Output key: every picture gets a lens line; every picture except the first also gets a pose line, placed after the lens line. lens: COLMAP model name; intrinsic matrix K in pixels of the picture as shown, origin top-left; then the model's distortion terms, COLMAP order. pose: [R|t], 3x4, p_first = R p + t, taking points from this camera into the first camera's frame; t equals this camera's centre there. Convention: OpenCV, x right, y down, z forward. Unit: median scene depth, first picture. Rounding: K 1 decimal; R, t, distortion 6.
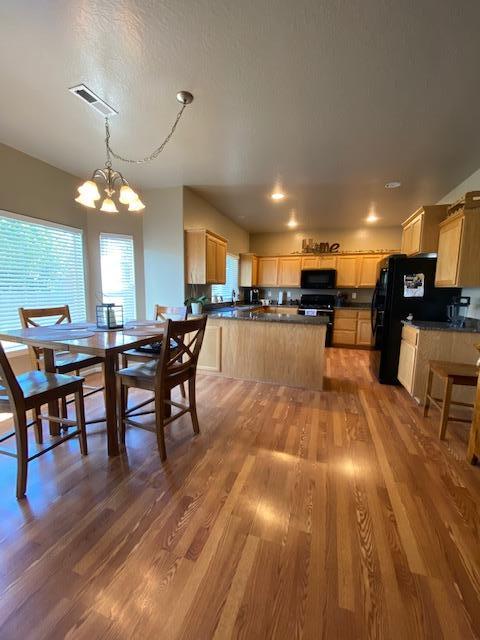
lens RADIAL K [[257.4, 0, 239.8], [0, 257.4, 323.3], [0, 0, 1]] dist [0.022057, -0.022516]
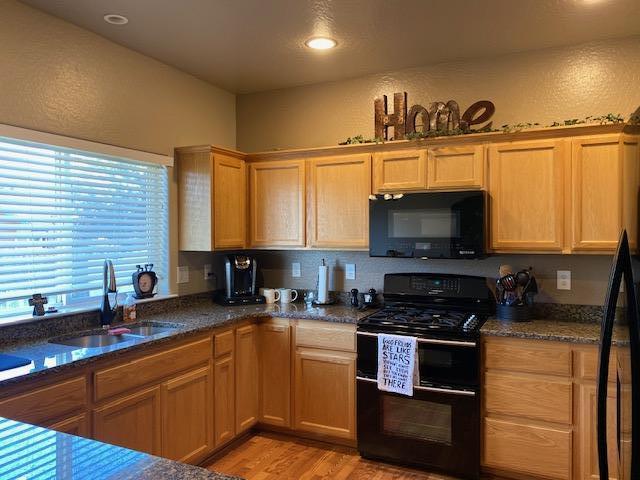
lens RADIAL K [[488.8, 0, 316.6], [0, 488.8, 239.7], [0, 0, 1]] dist [0.006863, -0.005444]
pose [[0.991436, -0.017709, -0.129391, 0.447951], [0.002169, 0.992860, -0.119264, -0.158976], [0.130579, 0.117962, 0.984395, 0.798567]]
